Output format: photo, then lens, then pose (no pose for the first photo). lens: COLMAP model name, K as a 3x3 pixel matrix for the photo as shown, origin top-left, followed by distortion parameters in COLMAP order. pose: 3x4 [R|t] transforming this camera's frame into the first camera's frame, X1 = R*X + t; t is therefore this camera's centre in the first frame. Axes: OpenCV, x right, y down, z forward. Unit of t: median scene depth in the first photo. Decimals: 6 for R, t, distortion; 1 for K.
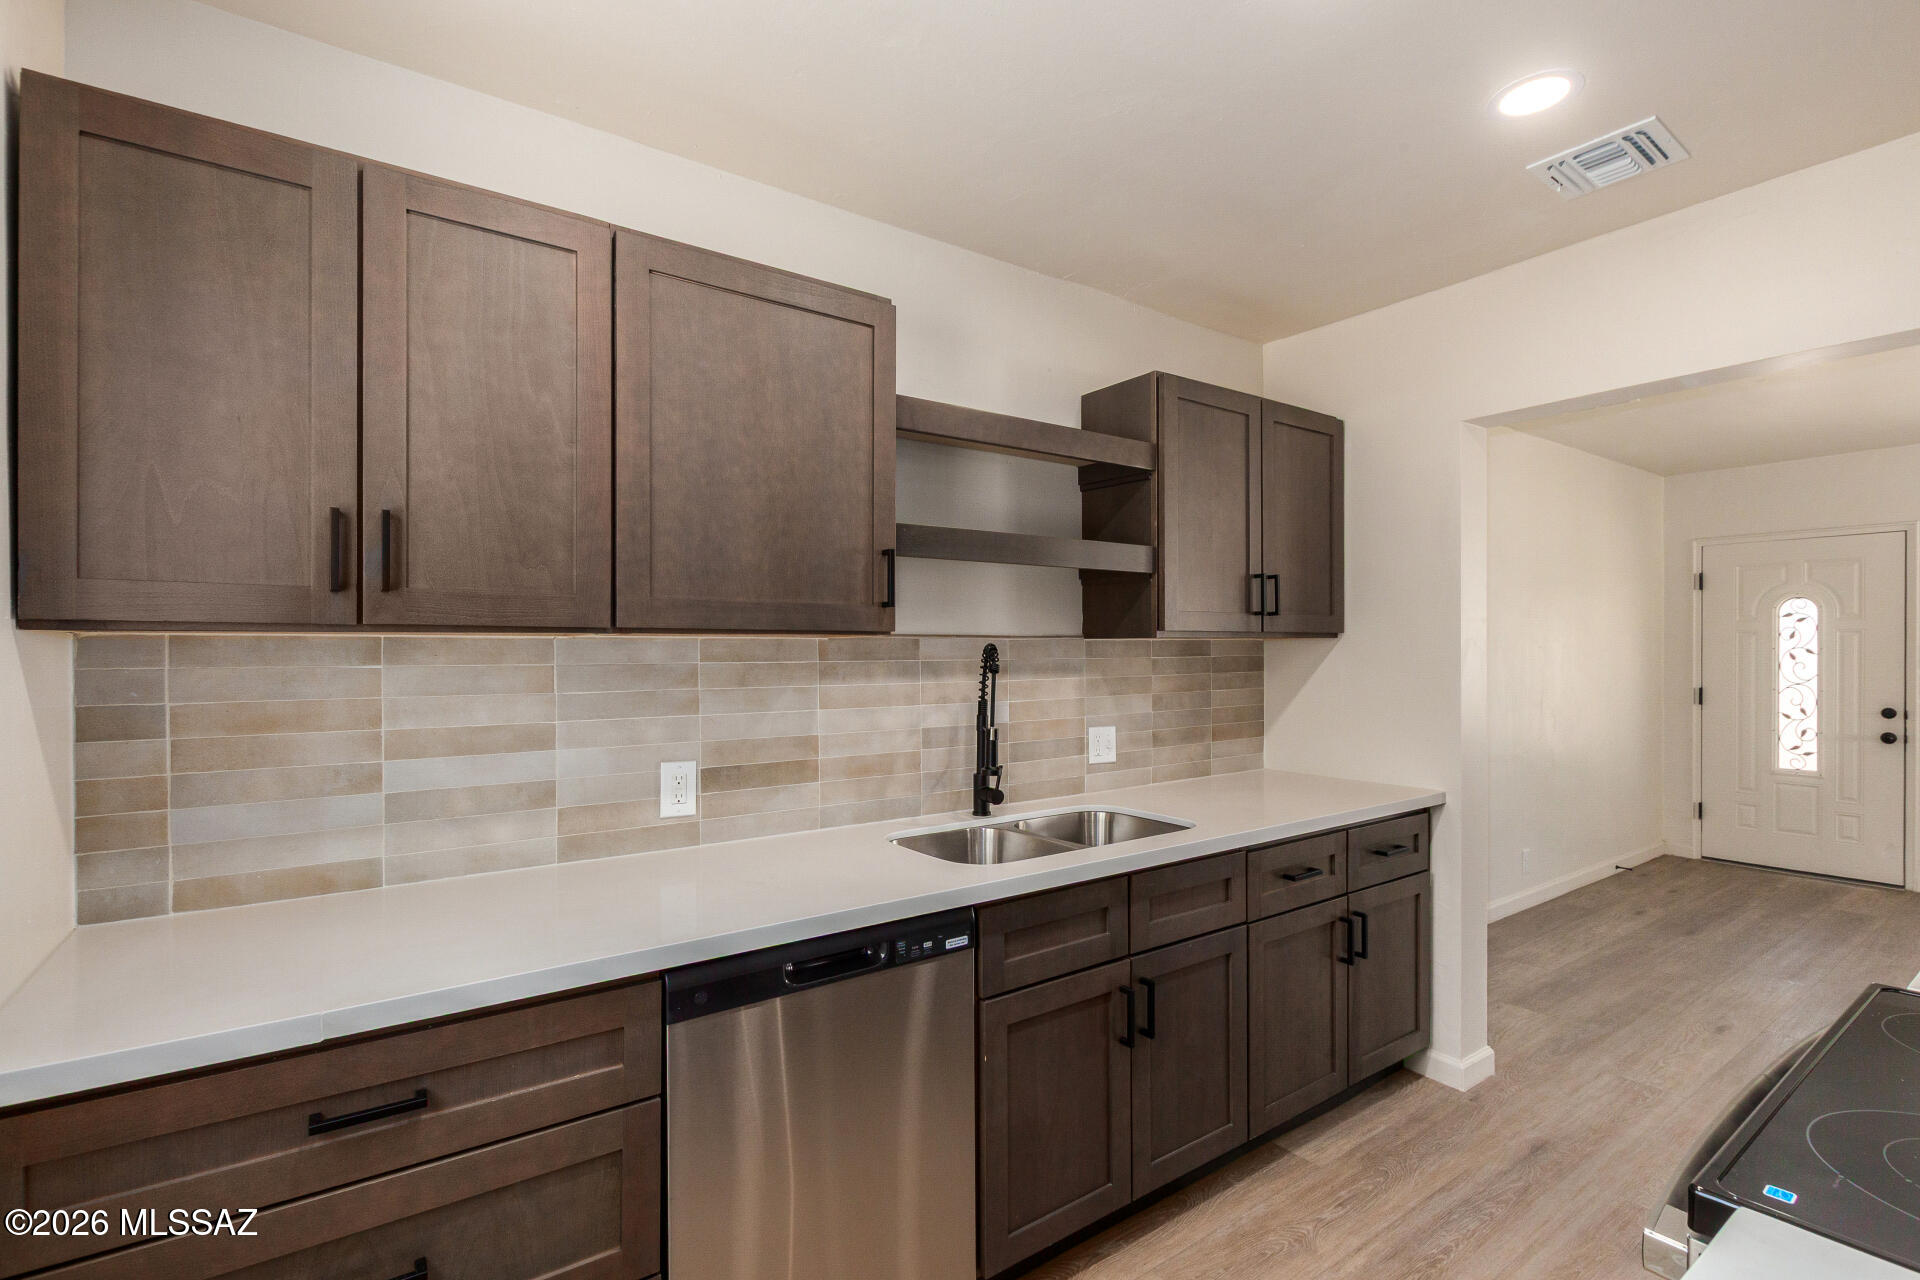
lens RADIAL K [[882.0, 0, 957.8], [0, 882.0, 650.9], [0, 0, 1]] dist [-0.001980, -0.000695]
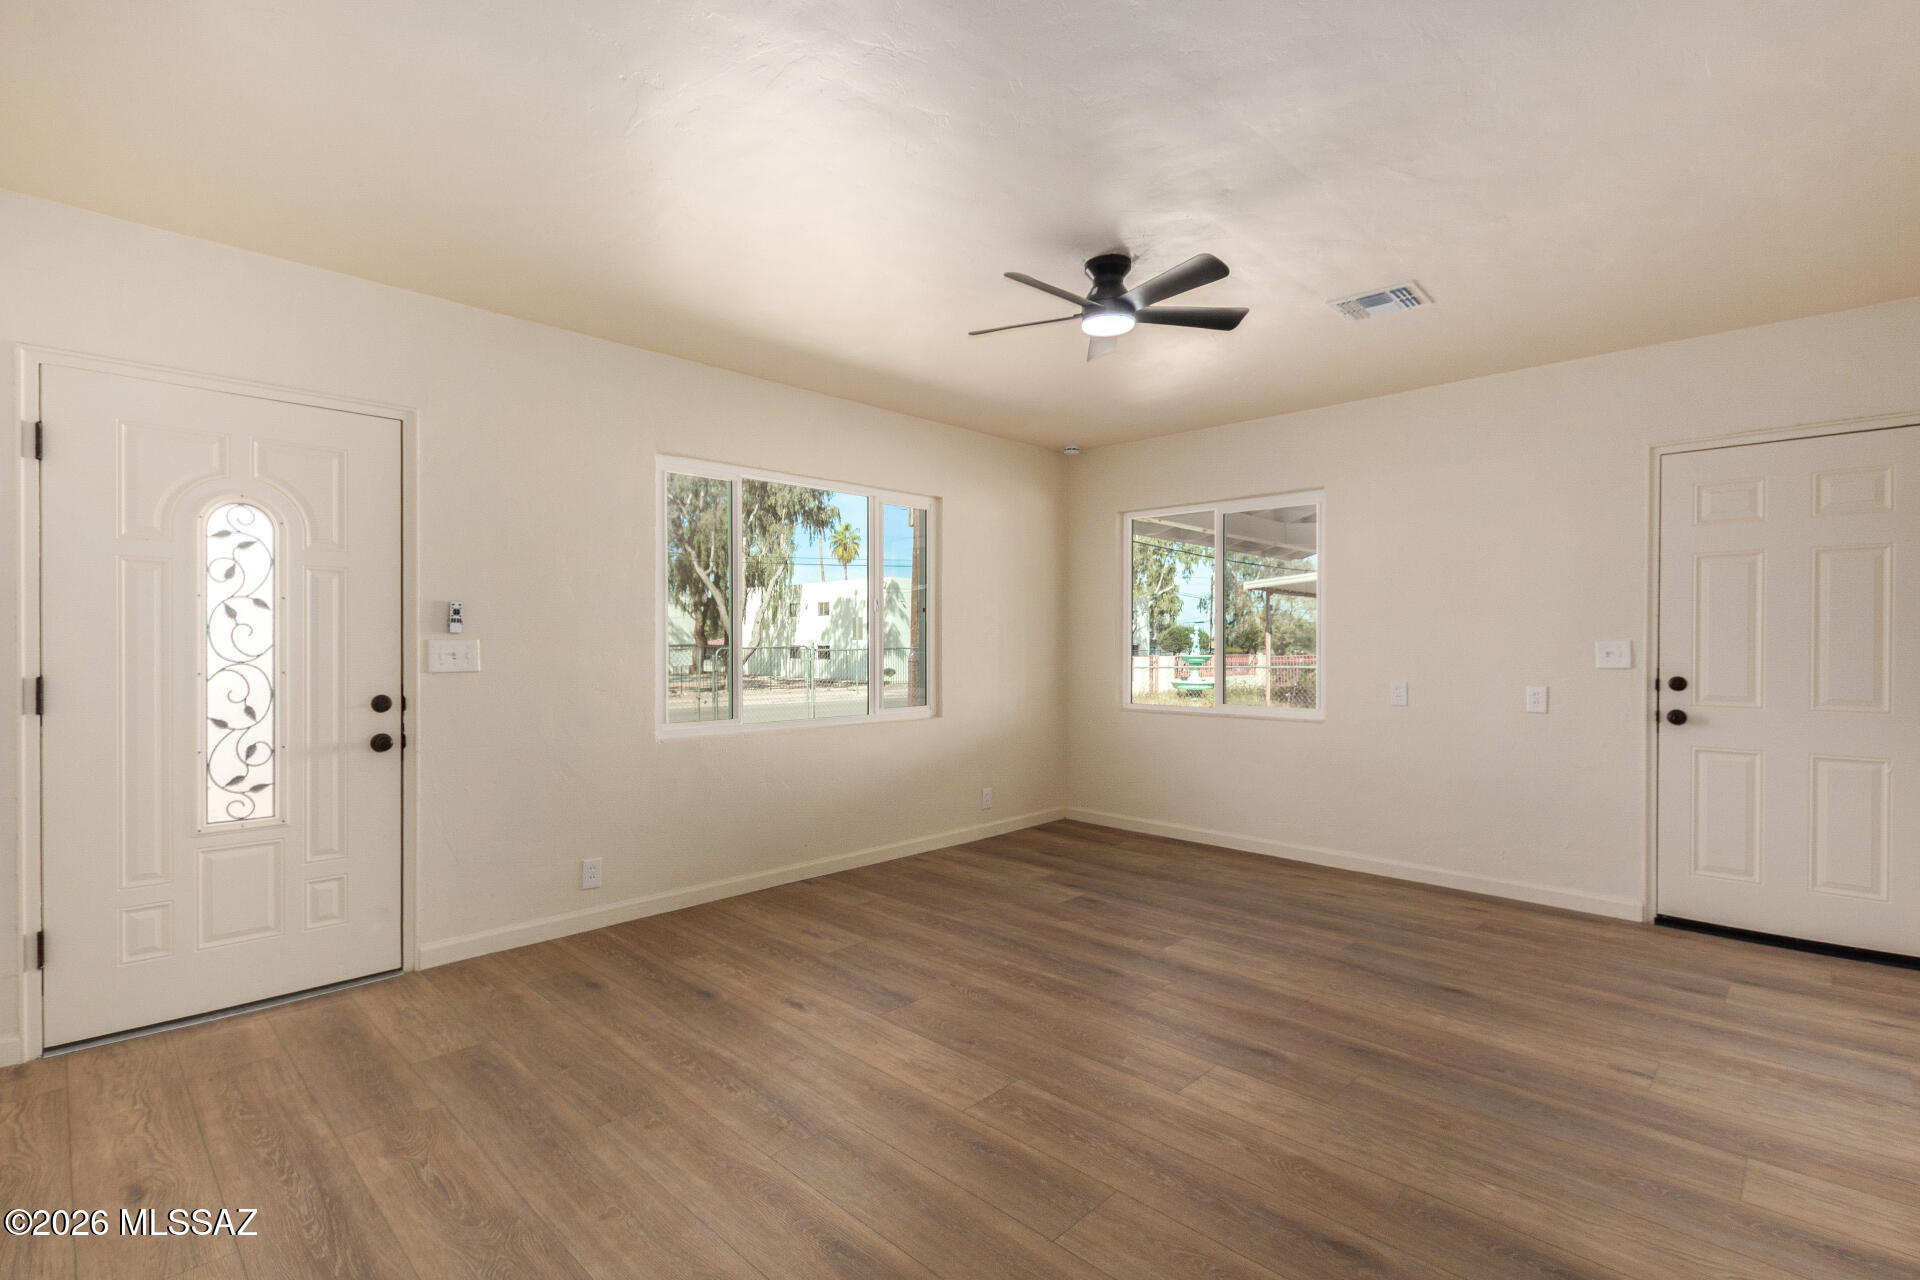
lens RADIAL K [[882.0, 0, 964.9], [0, 882.0, 649.1], [0, 0, 1]] dist [-0.001980, -0.000695]
pose [[-0.184636, -0.006144, 0.982788, 0.340194], [0.001144, 0.999978, 0.006466, 0.026647], [-0.982806, 0.002318, -0.184625, 0.666639]]
